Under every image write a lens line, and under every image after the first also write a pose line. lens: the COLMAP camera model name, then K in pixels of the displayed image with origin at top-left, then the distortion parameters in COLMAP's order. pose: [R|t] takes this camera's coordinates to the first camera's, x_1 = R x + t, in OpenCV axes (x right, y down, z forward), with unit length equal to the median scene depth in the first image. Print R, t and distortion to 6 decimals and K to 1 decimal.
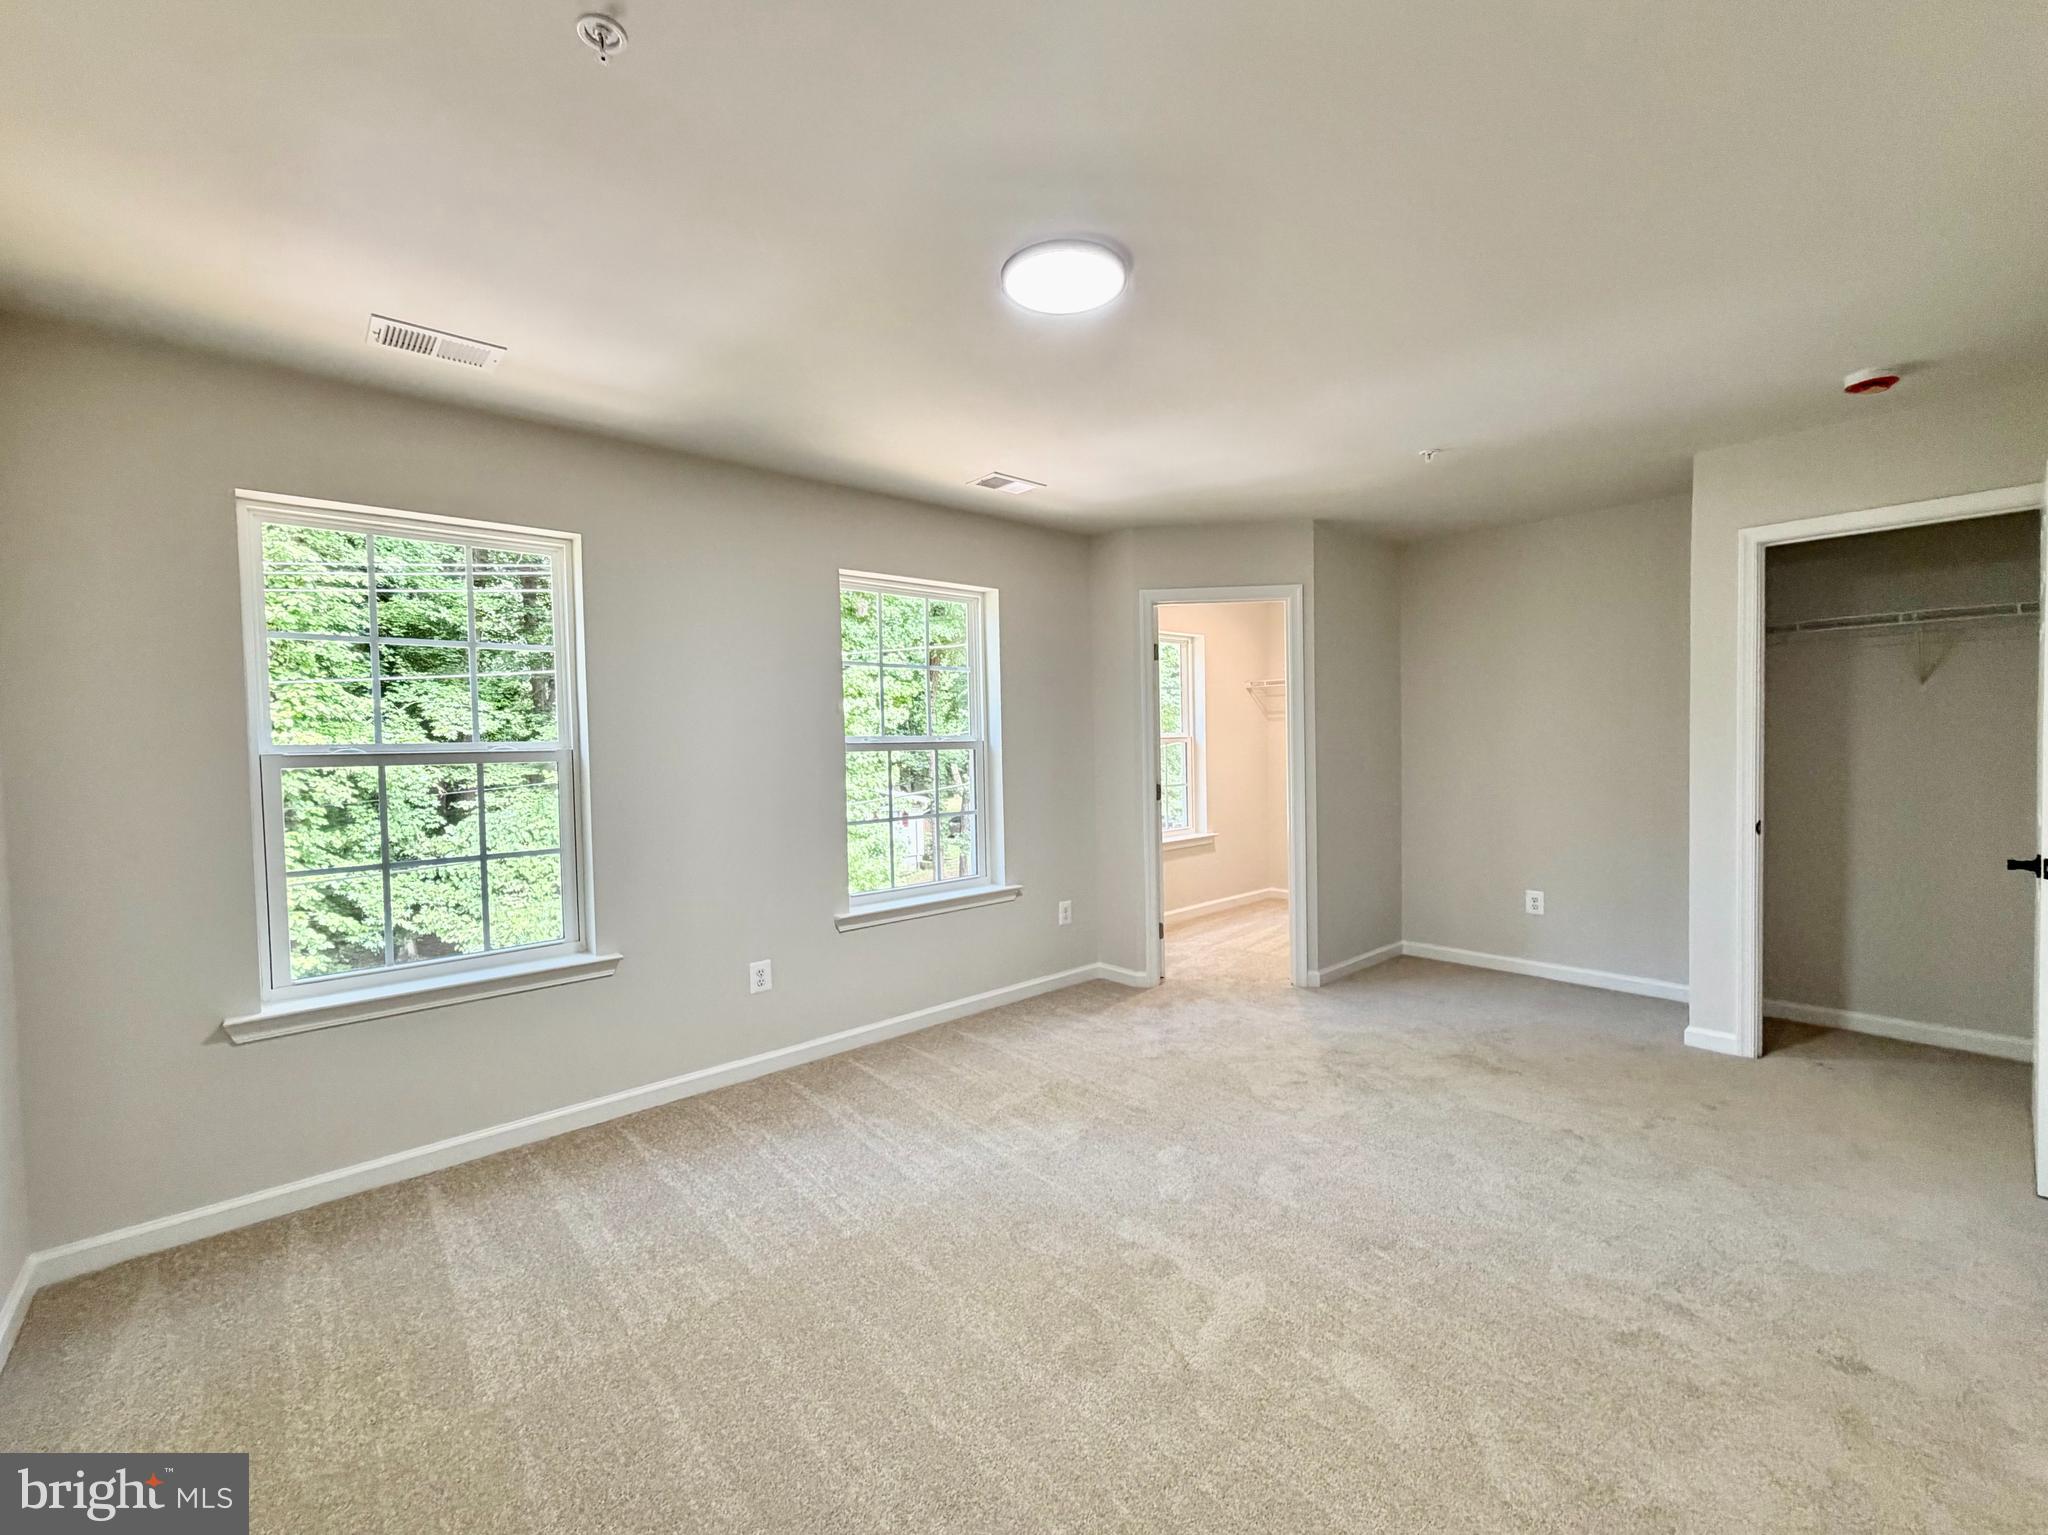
lens RADIAL K [[856.5, 0, 1036.6], [0, 856.5, 767.6], [0, 0, 1]] dist [-0.001822, -0.000288]
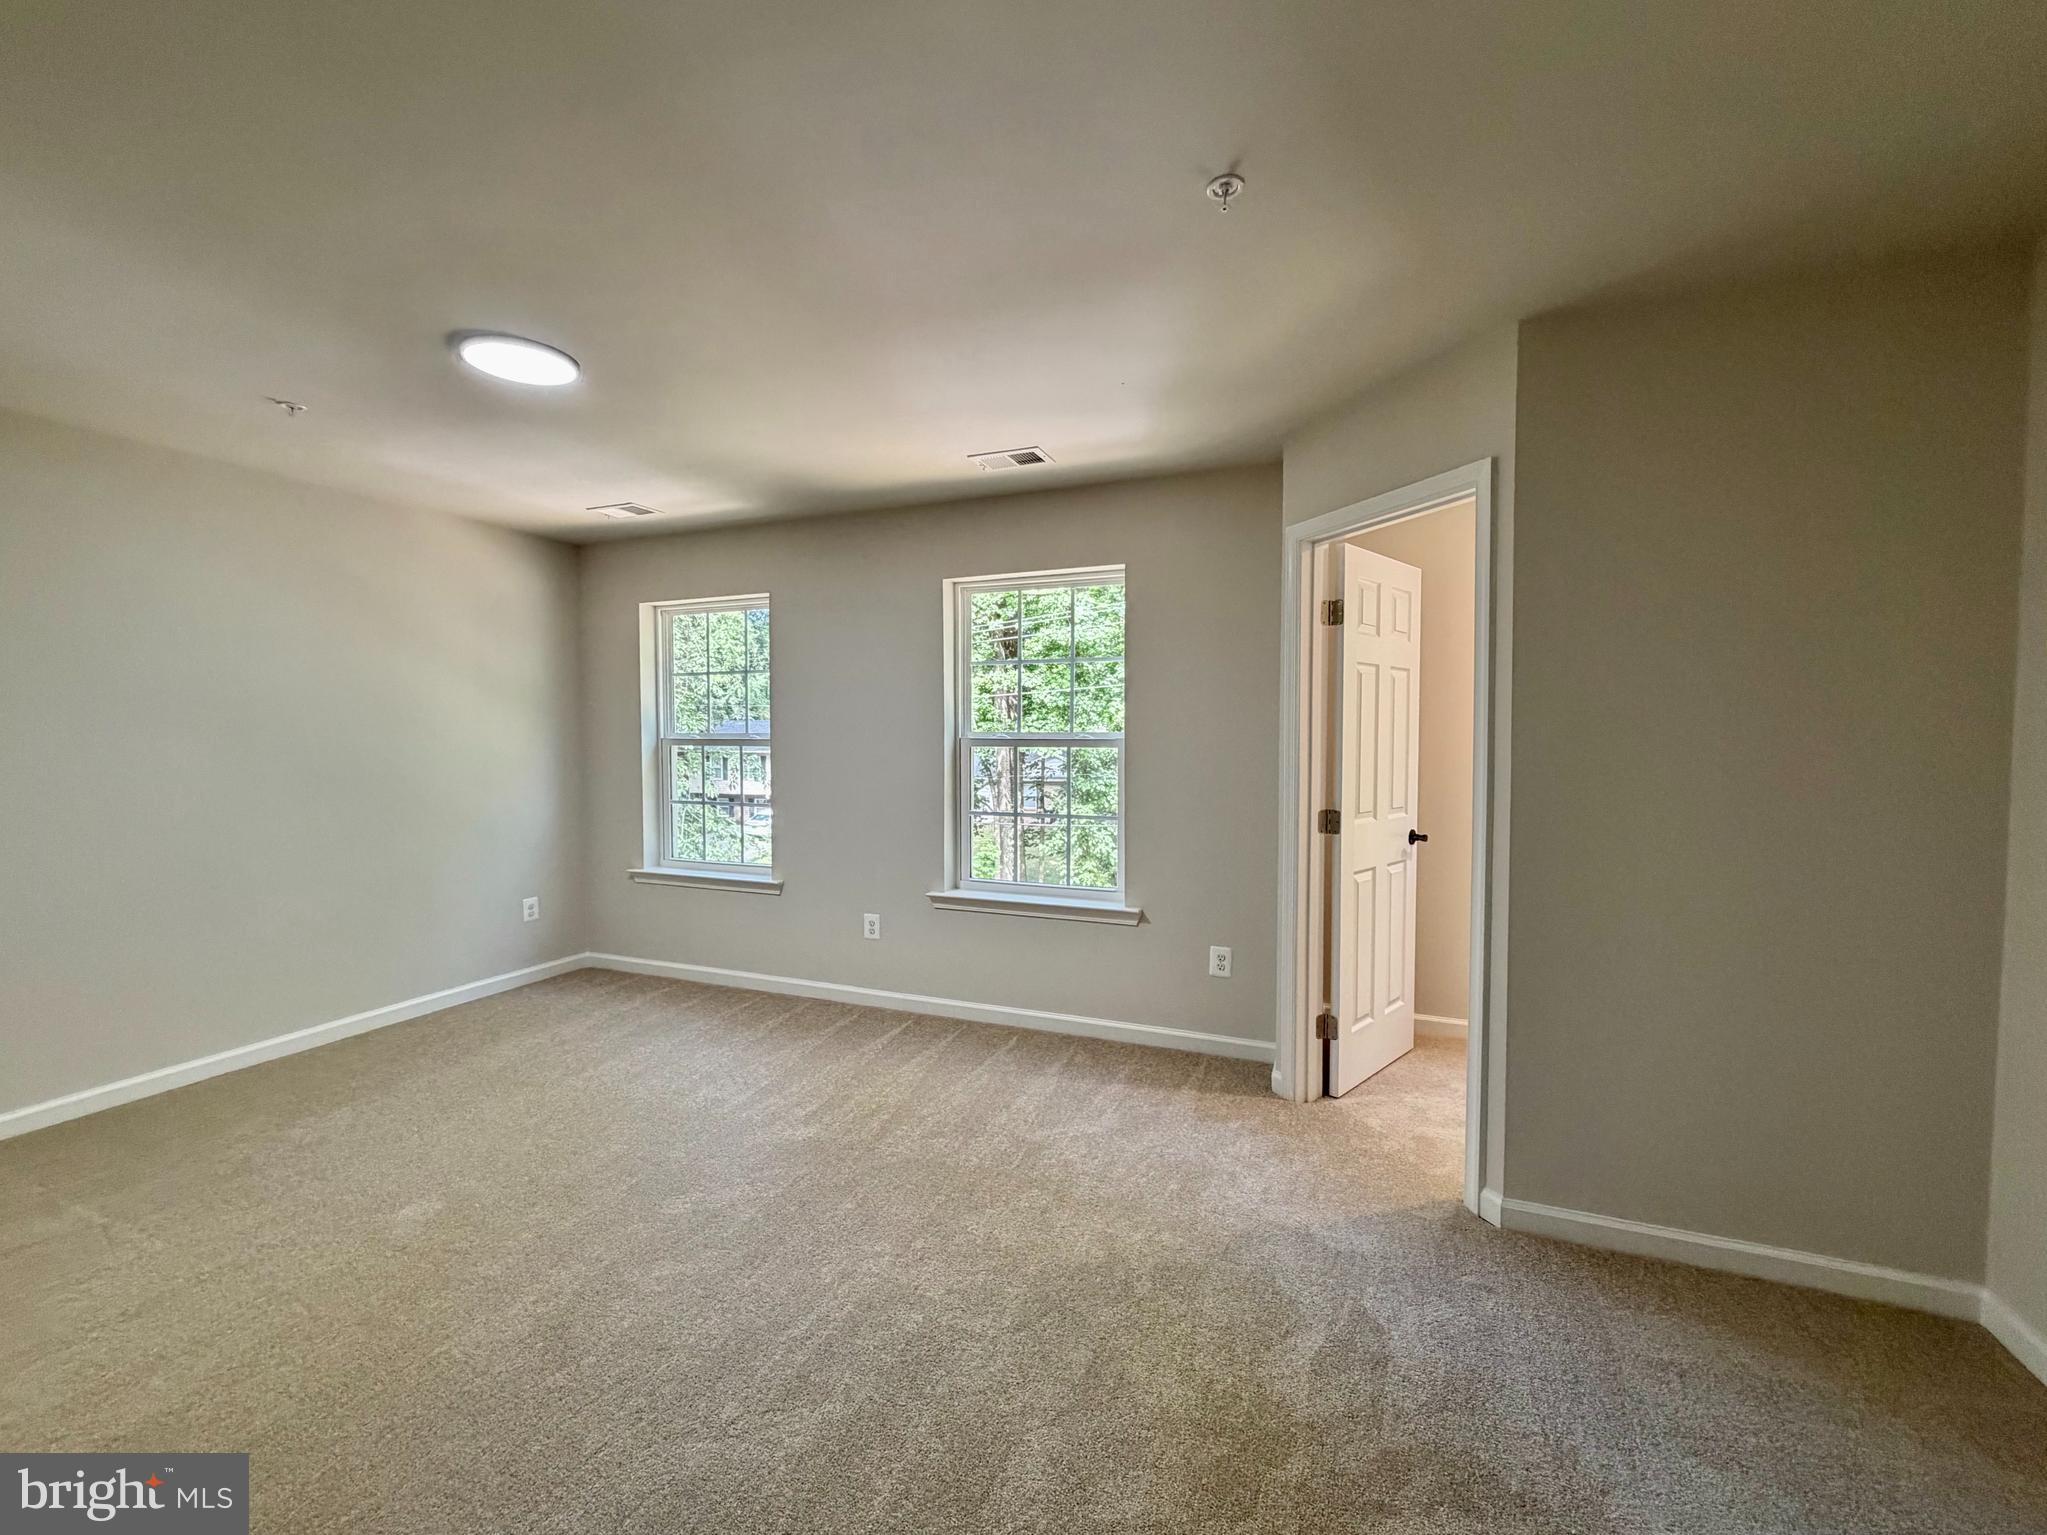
lens RADIAL K [[823.0, 0, 1023.5], [0, 823.0, 767.5], [0, 0, 1]] dist [-0.004120, -0.000434]
pose [[0.445328, 0.055034, -0.893675, 0.744803], [-0.040581, 0.998324, 0.041256, -0.038098], [0.894447, 0.017894, 0.446815, 0.602152]]
